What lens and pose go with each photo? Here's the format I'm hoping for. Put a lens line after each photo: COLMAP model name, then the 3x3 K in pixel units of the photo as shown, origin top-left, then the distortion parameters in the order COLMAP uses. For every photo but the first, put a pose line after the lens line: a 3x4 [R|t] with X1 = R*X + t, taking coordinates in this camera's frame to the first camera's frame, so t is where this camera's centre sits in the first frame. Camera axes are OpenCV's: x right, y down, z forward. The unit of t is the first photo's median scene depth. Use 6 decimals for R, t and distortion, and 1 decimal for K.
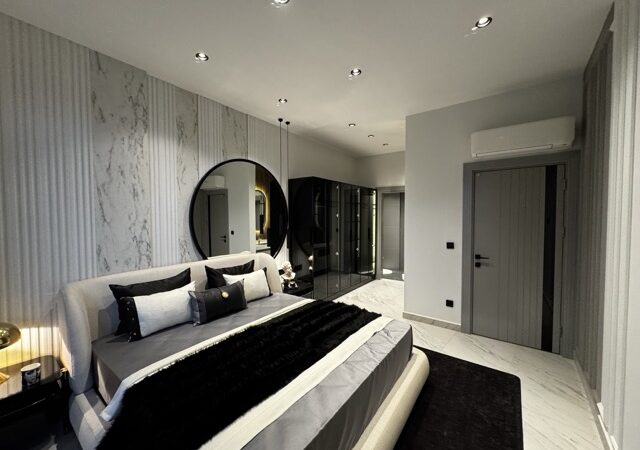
lens RADIAL K [[254.1, 0, 320.0], [0, 254.1, 225.0], [0, 0, 1]] dist [-0.000496, 0.000151]
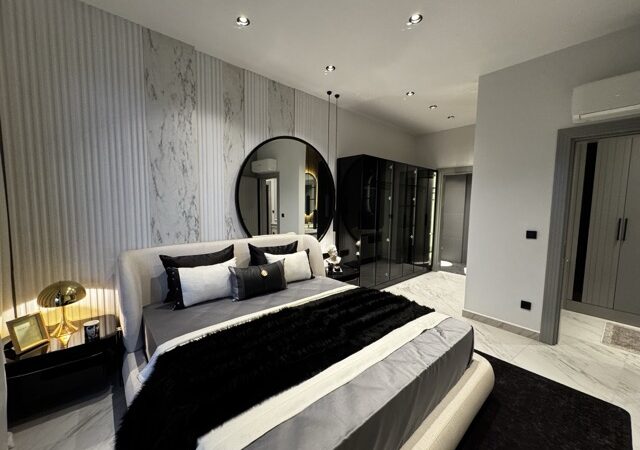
lens RADIAL K [[254.1, 0, 320.0], [0, 254.1, 225.0], [0, 0, 1]] dist [-0.000496, 0.000151]
pose [[0.977264, 0.034642, -0.209179, 0.033352], [-0.024743, 0.998455, 0.049757, 0.035133], [0.210579, -0.043450, 0.976611, 0.097489]]
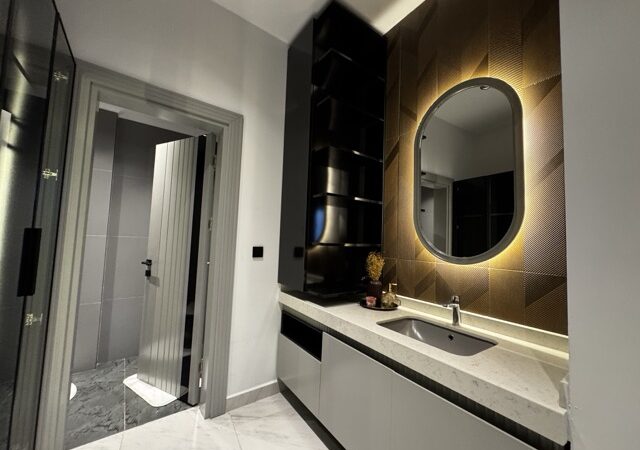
lens RADIAL K [[254.1, 0, 320.0], [0, 254.1, 225.0], [0, 0, 1]] dist [-0.000496, 0.000151]
pose [[0.295455, 0.074930, 0.952414, 0.192724], [-0.006411, 0.997053, -0.076454, 0.048096], [-0.955335, 0.016483, 0.295065, 1.715460]]
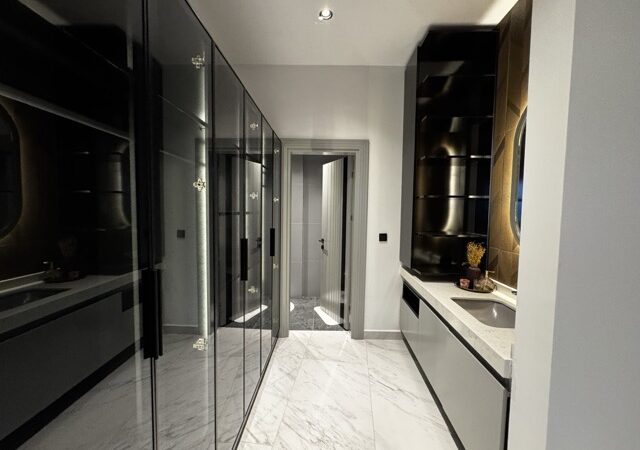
lens RADIAL K [[254.1, 0, 320.0], [0, 254.1, 225.0], [0, 0, 1]] dist [-0.000496, 0.000151]
pose [[0.820934, -0.015201, 0.570821, 0.046035], [0.000415, 0.999661, 0.026023, -0.009900], [-0.571023, -0.021126, 0.820662, 1.388871]]
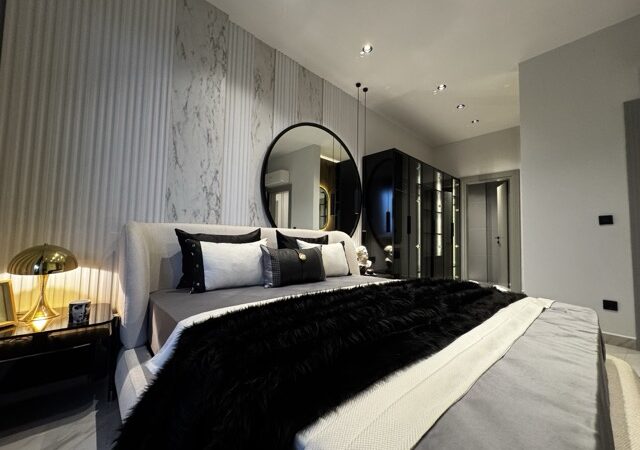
lens RADIAL K [[254.1, 0, 320.0], [0, 254.1, 225.0], [0, 0, 1]] dist [-0.000496, 0.000151]
pose [[0.980938, 0.012055, -0.193946, -0.163856], [-0.030428, 0.995291, -0.092031, 0.243623], [0.191923, 0.096178, 0.976686, 0.225564]]
